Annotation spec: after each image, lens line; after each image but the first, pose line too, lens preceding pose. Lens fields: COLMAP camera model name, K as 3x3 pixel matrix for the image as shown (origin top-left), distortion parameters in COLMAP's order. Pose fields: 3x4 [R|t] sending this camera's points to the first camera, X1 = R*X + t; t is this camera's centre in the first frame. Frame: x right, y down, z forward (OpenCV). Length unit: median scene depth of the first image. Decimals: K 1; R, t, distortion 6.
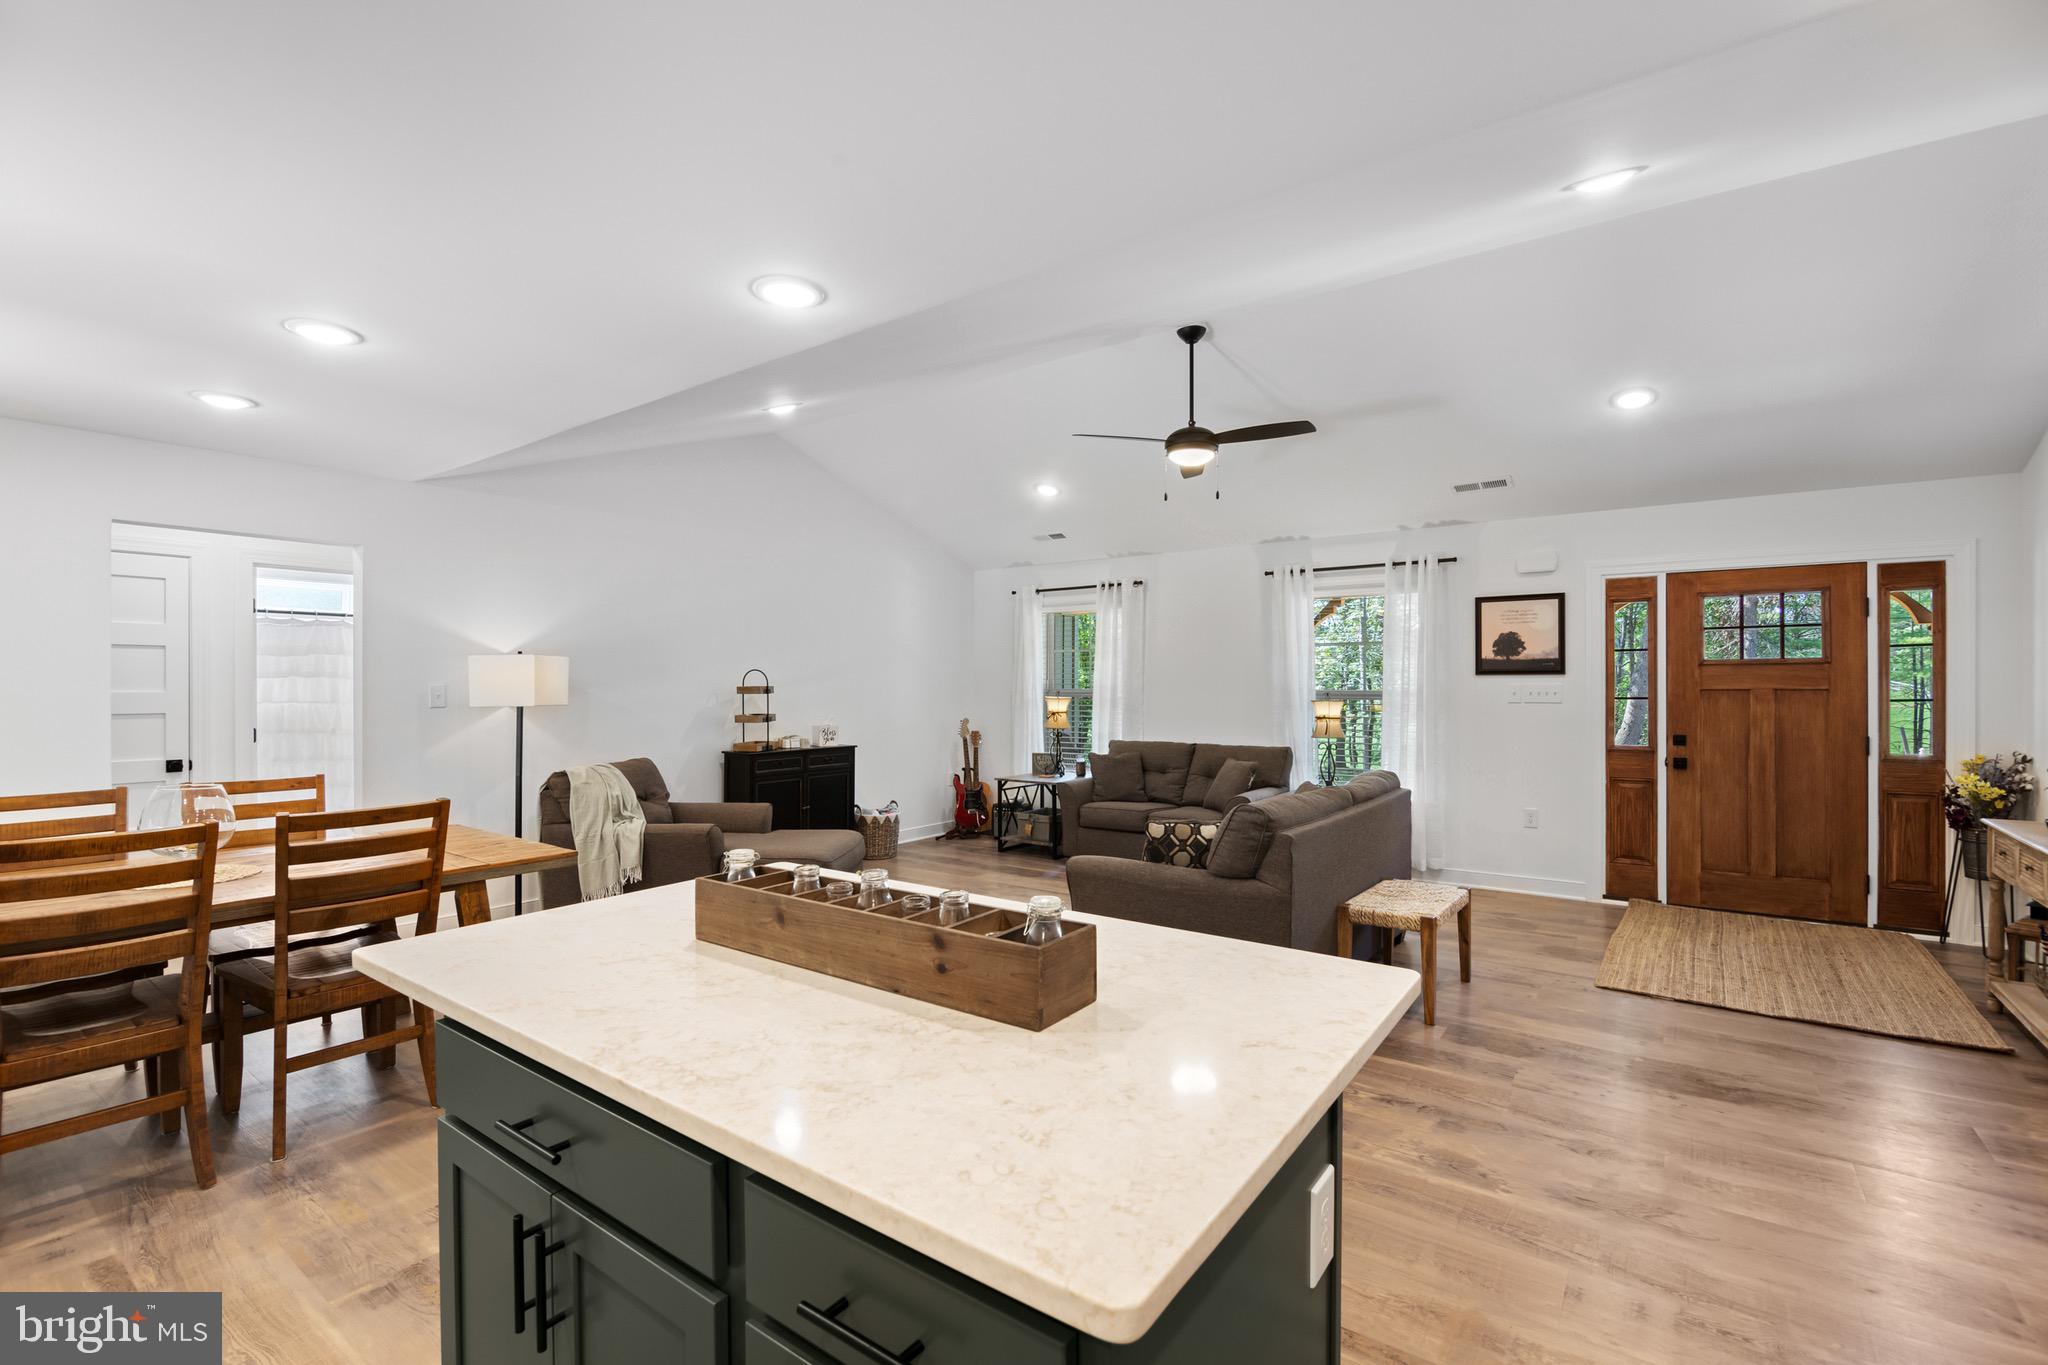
lens RADIAL K [[911.3, 0, 1031.4], [0, 911.3, 684.2], [0, 0, 1]] dist [-0.012906, -0.000961]
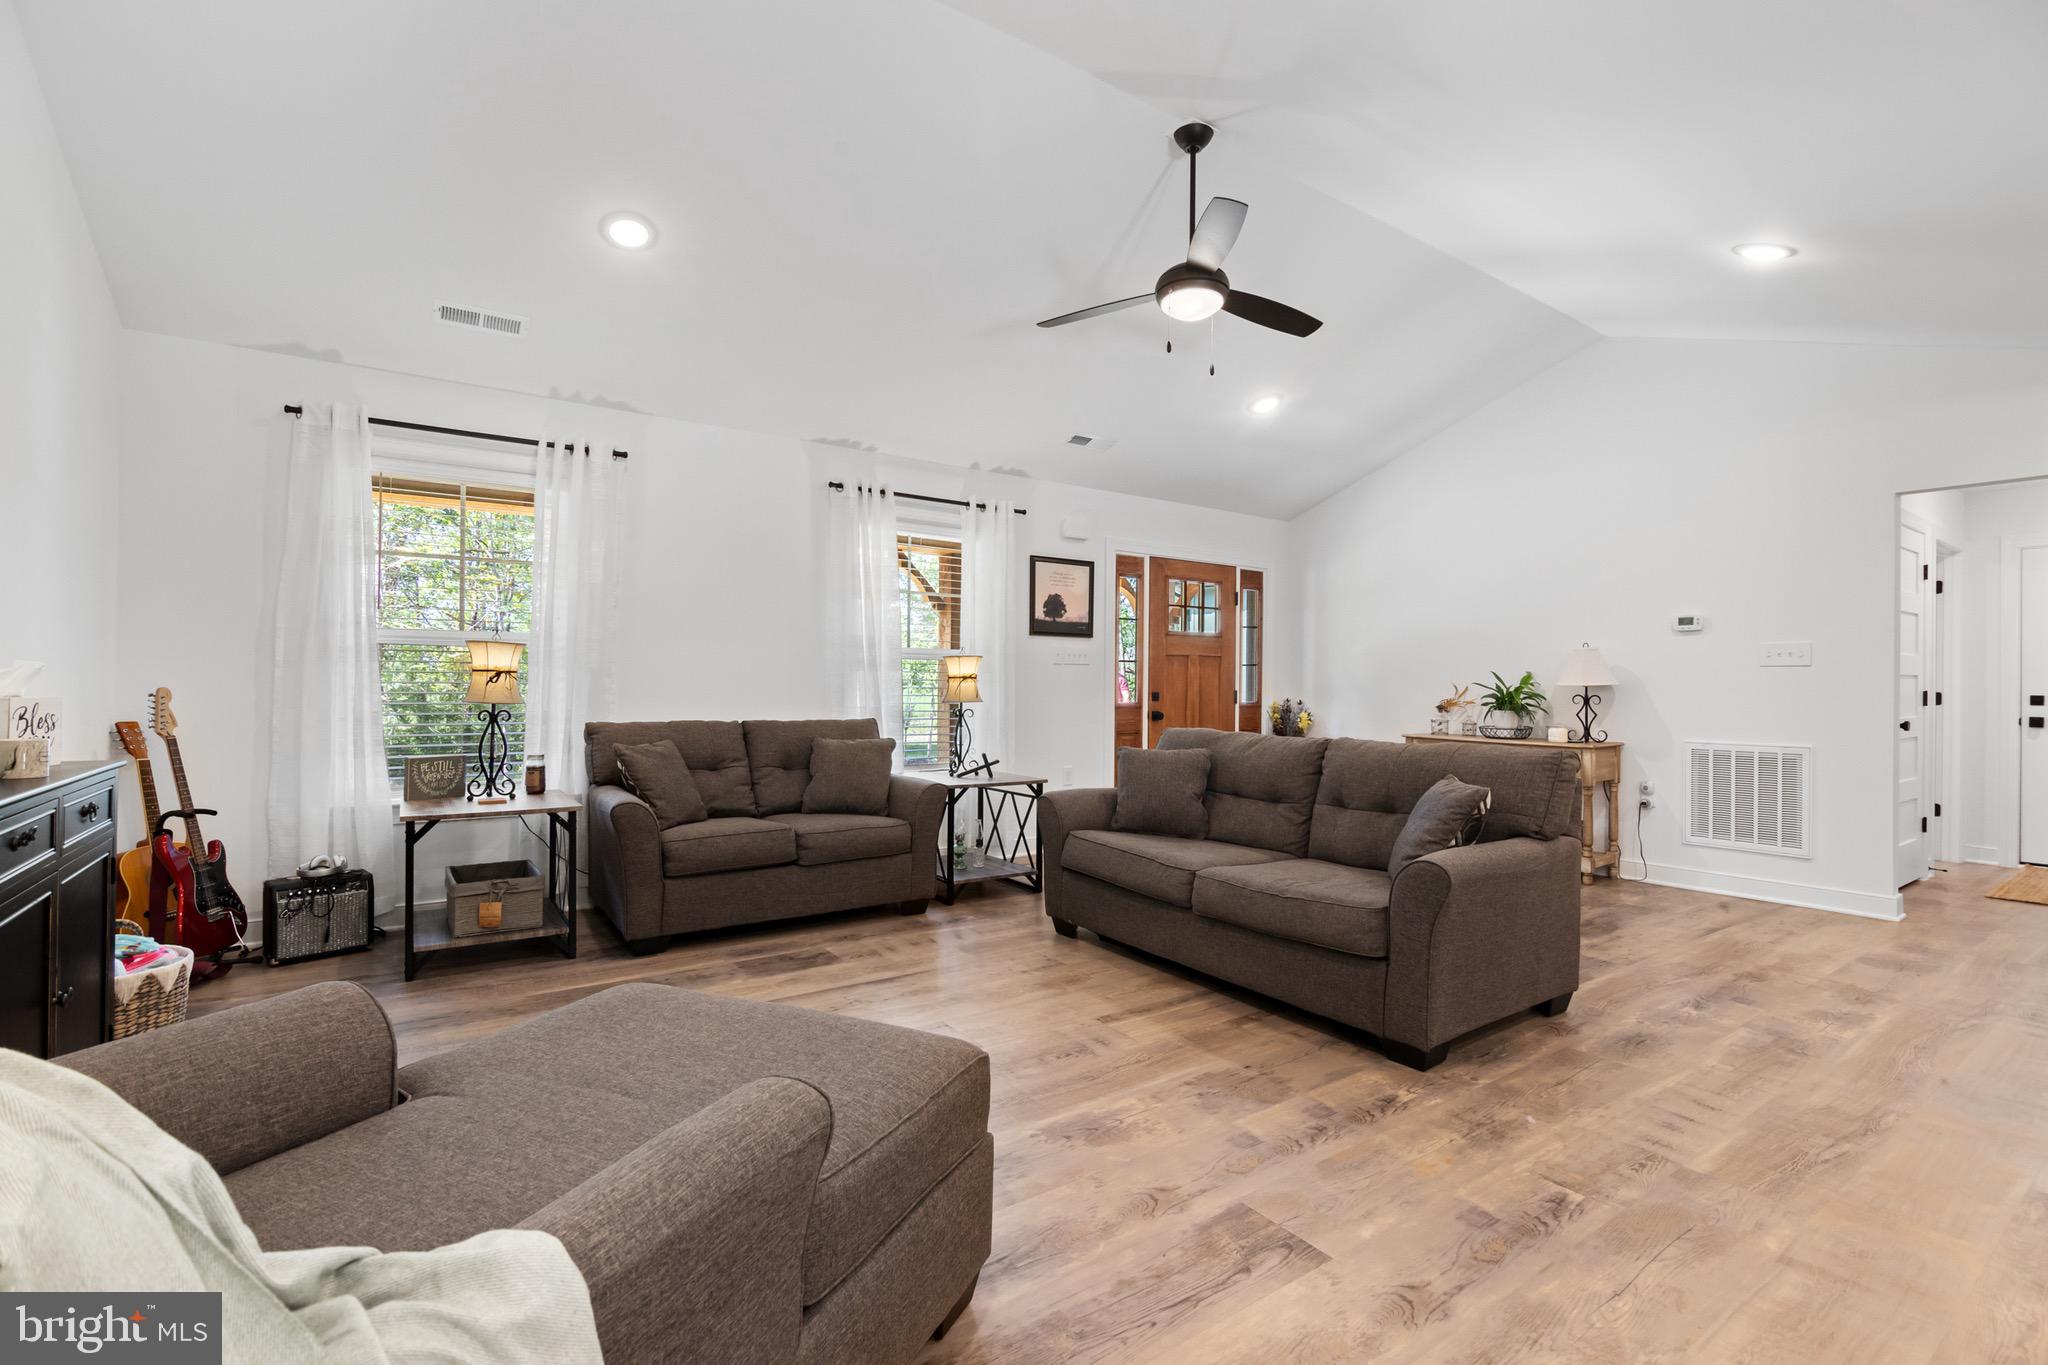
lens RADIAL K [[911.3, 0, 1021.5], [0, 911.3, 685.3], [0, 0, 1]] dist [-0.012906, -0.000961]
pose [[0.327037, 0.000719, 0.945011, -0.443522], [-0.011079, 0.999934, 0.003073, 0.041380], [-0.944947, -0.011475, 0.327024, 0.709251]]
